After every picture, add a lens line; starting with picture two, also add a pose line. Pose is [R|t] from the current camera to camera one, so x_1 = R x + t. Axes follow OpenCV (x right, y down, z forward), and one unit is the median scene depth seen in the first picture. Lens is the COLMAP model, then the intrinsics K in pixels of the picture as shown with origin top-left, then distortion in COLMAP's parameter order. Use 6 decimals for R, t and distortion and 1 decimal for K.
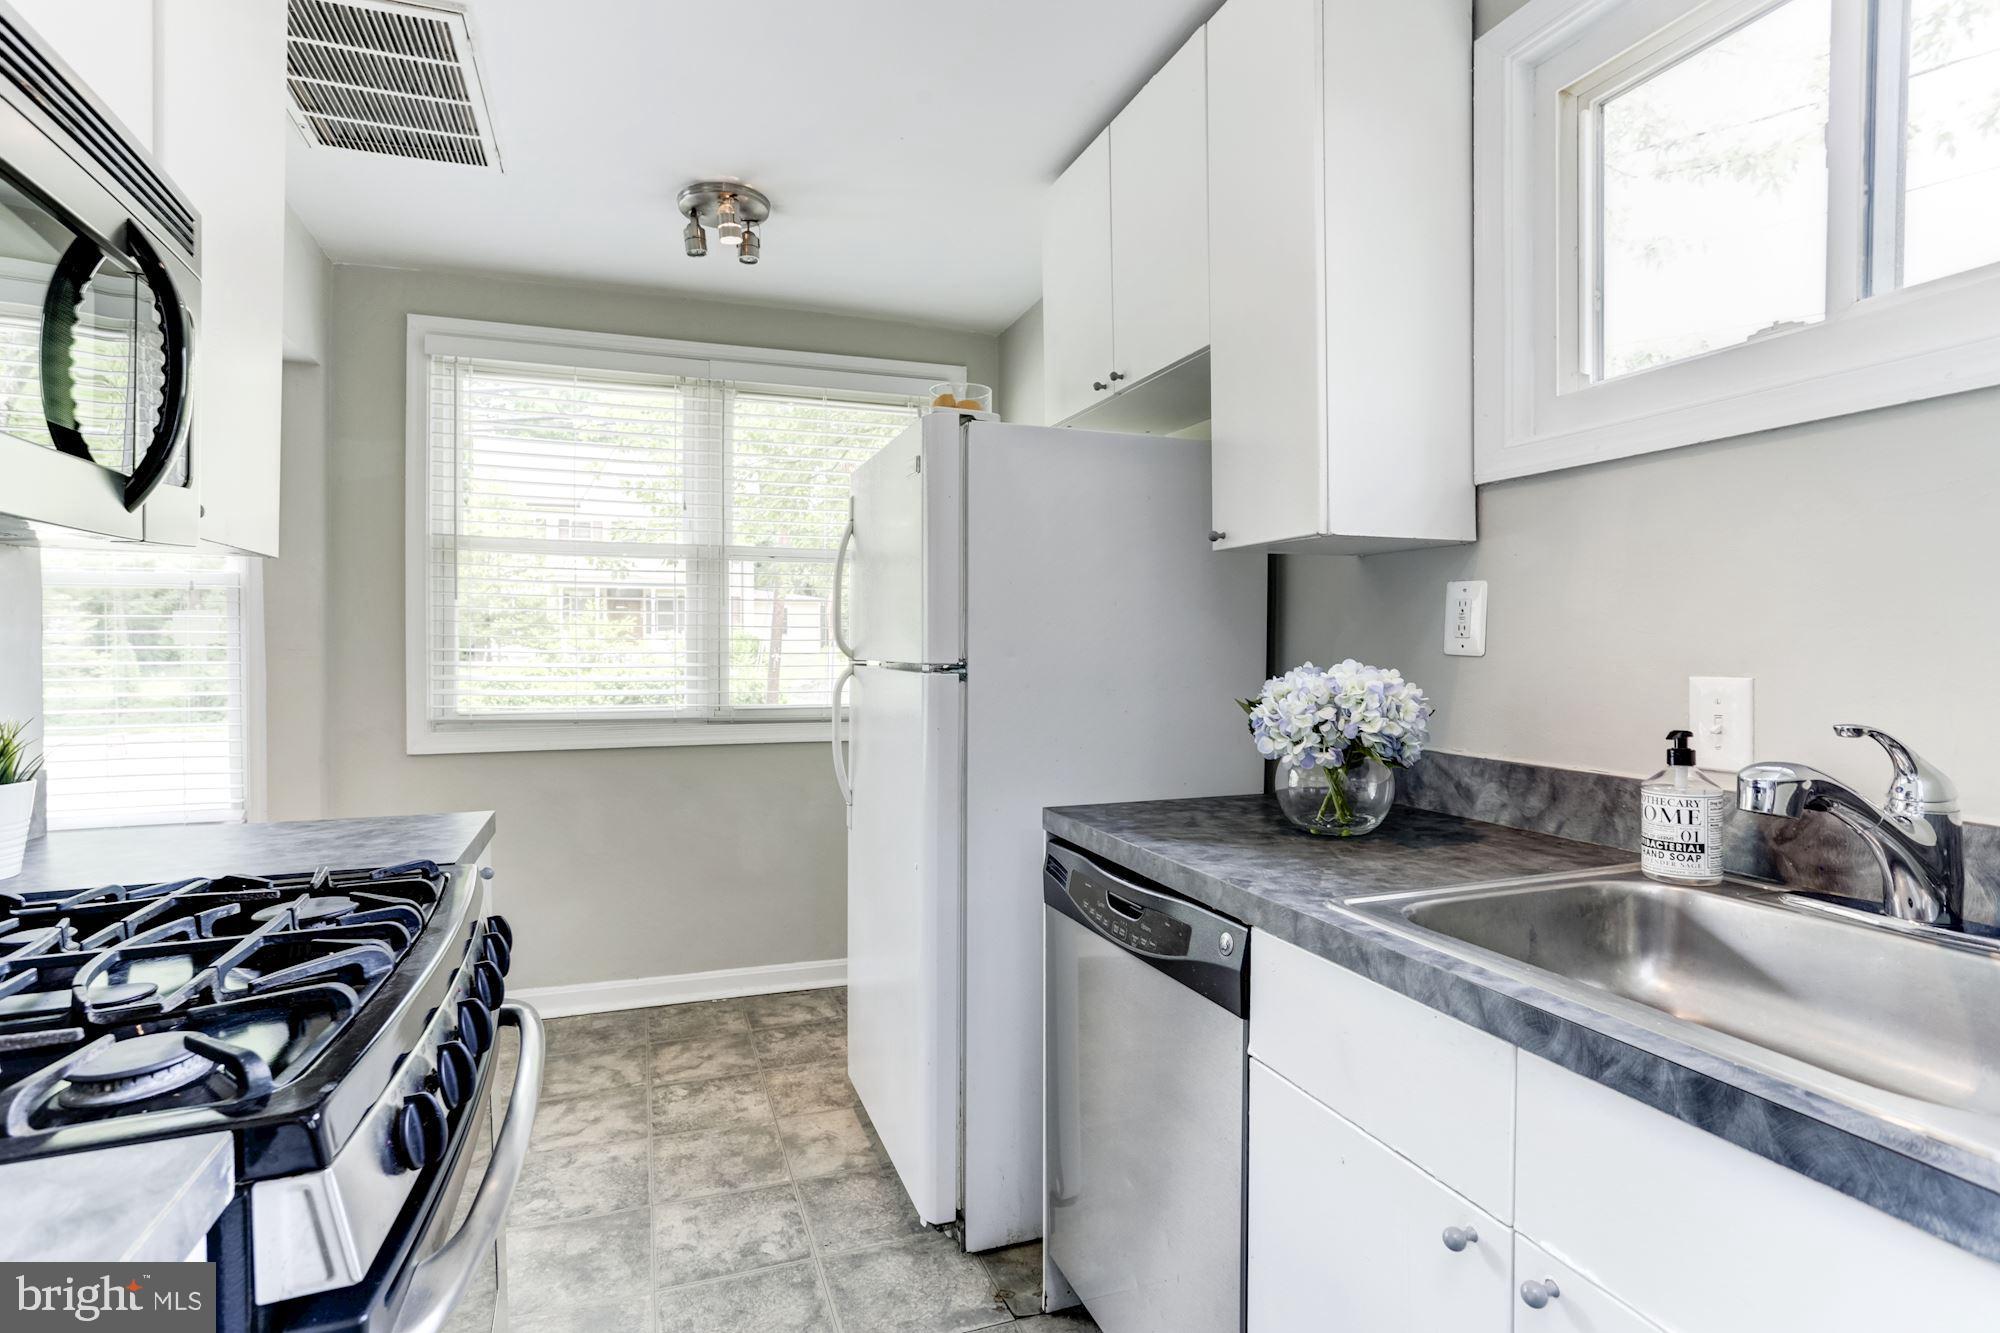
lens RADIAL K [[1001.9, 0, 1014.5], [0, 1001.9, 659.1], [0, 0, 1]] dist [-0.036708, 0.020160]
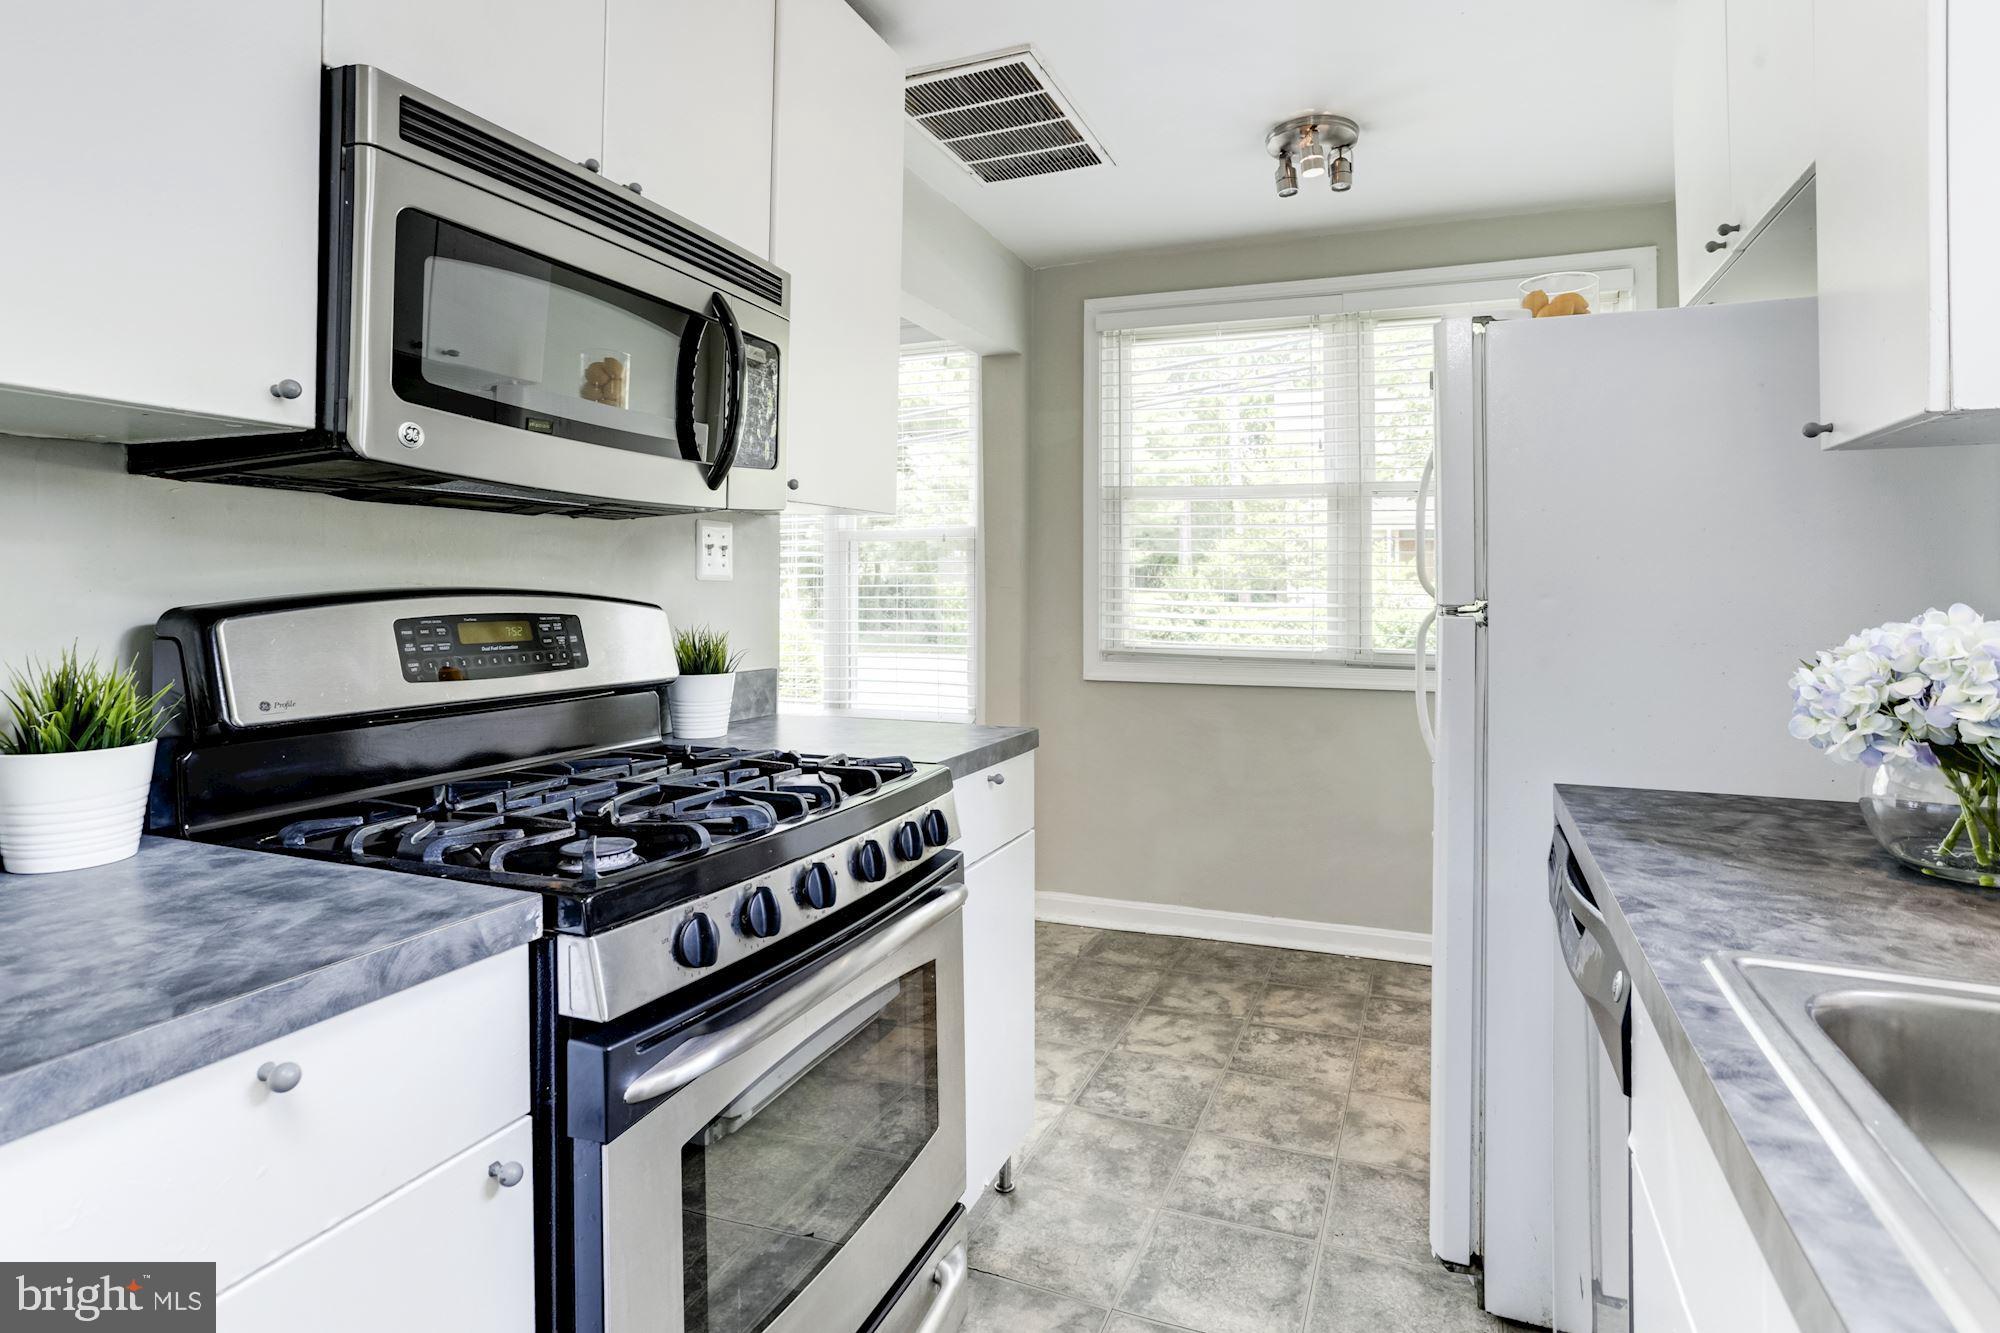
lens RADIAL K [[1038.4, 0, 1030.9], [0, 1038.4, 568.4], [0, 0, 1]] dist [-0.033377, 0.009866]
pose [[0.742603, -0.009984, -0.669657, 0.250402], [-0.011535, 0.999550, -0.027694, 0.001697], [0.669632, 0.028290, 0.742154, 0.088947]]
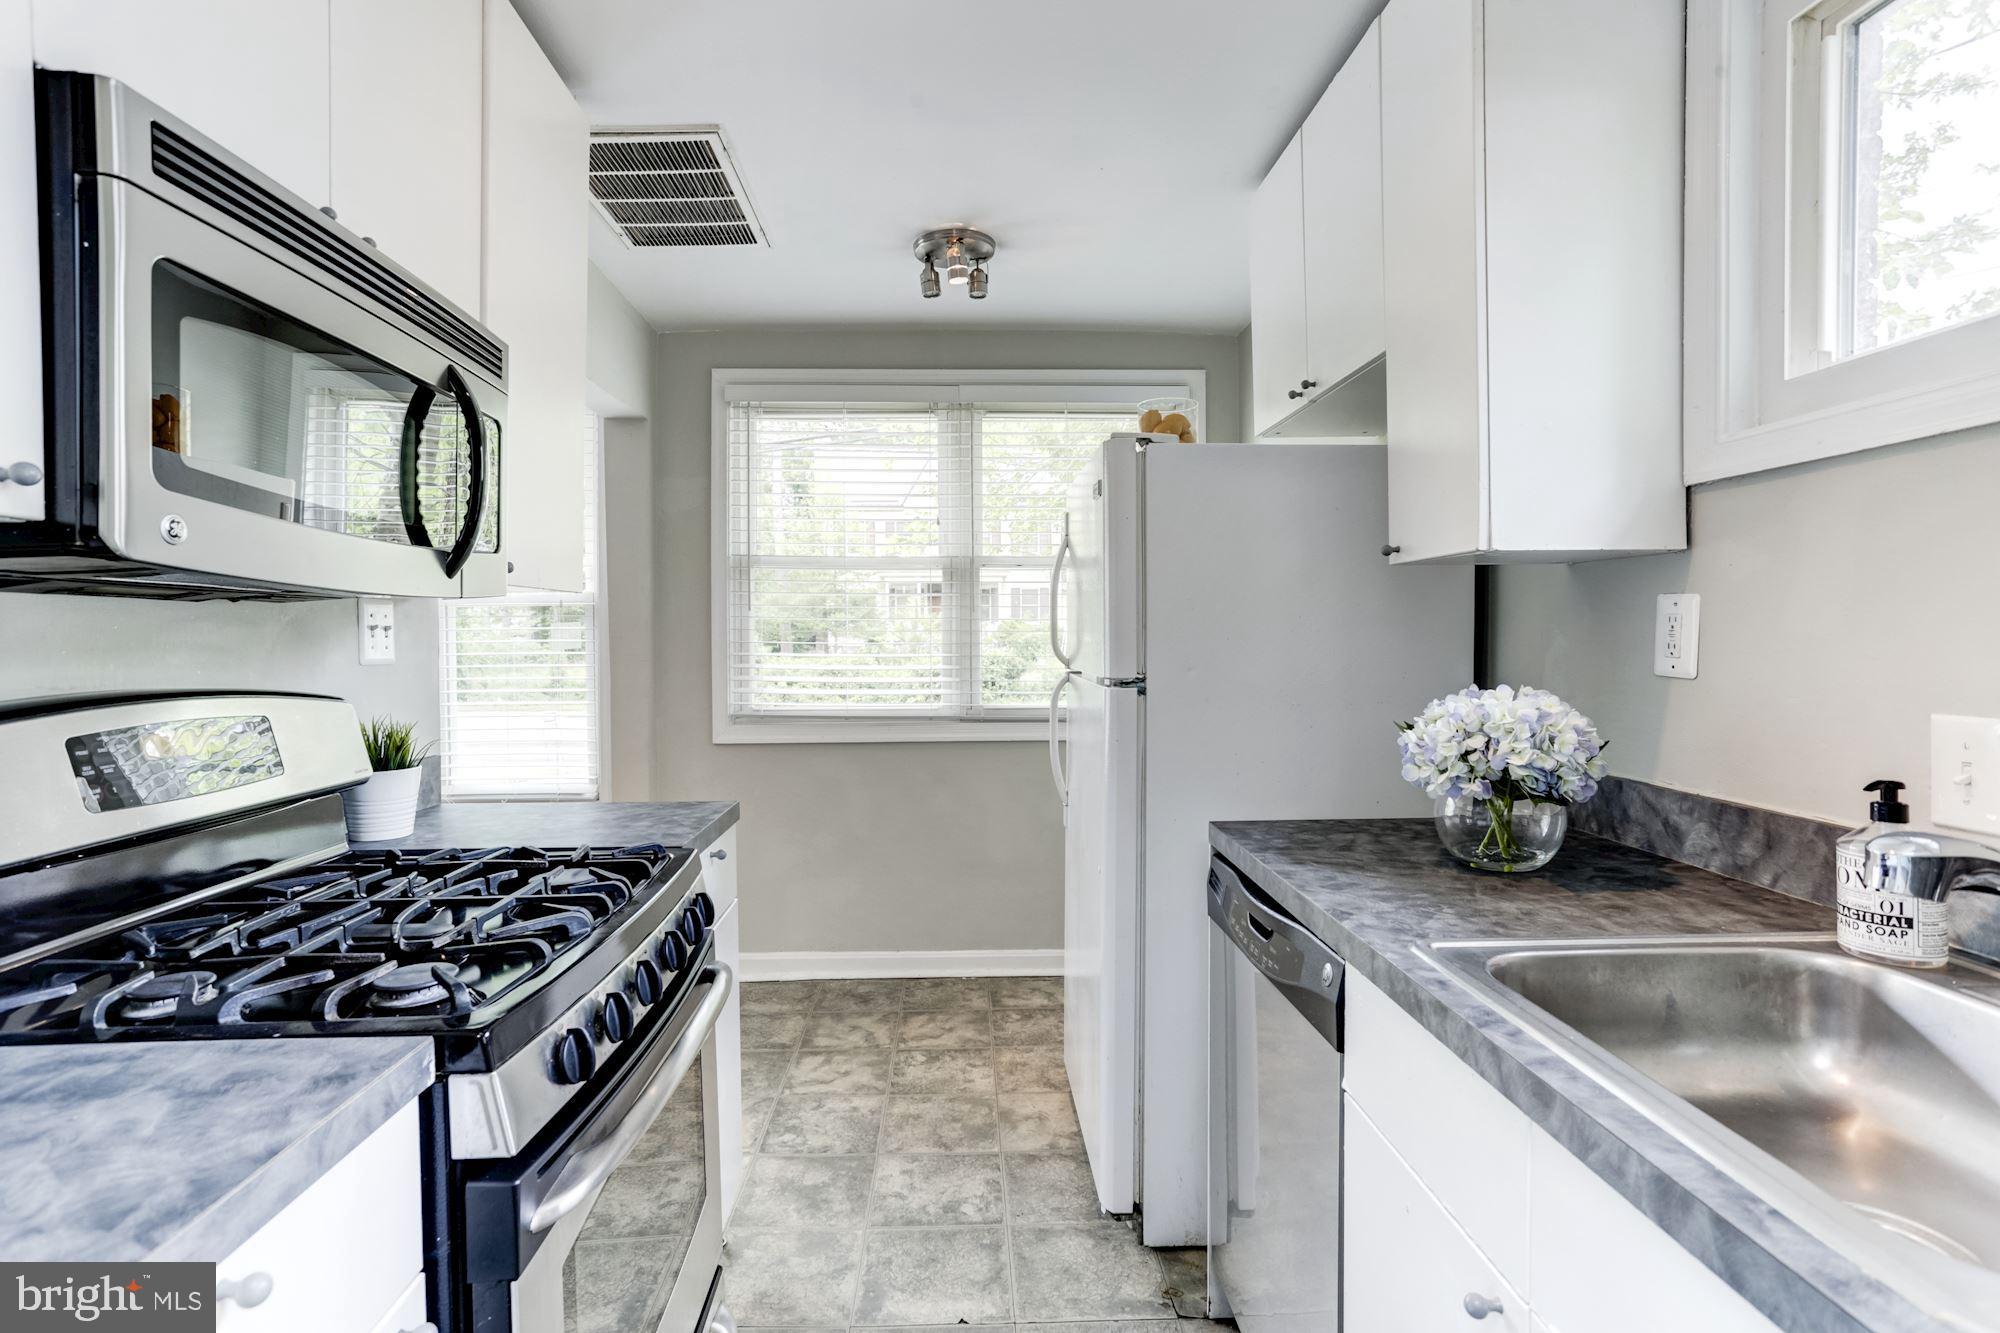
lens RADIAL K [[1001.9, 0, 987.6], [0, 1001.9, 651.1], [0, 0, 1]] dist [-0.036708, 0.020160]
pose [[0.946111, -0.000773, -0.323841, 0.132521], [0.001676, 0.999995, 0.002509, -0.026186], [0.323837, -0.002916, 0.946108, -0.031547]]
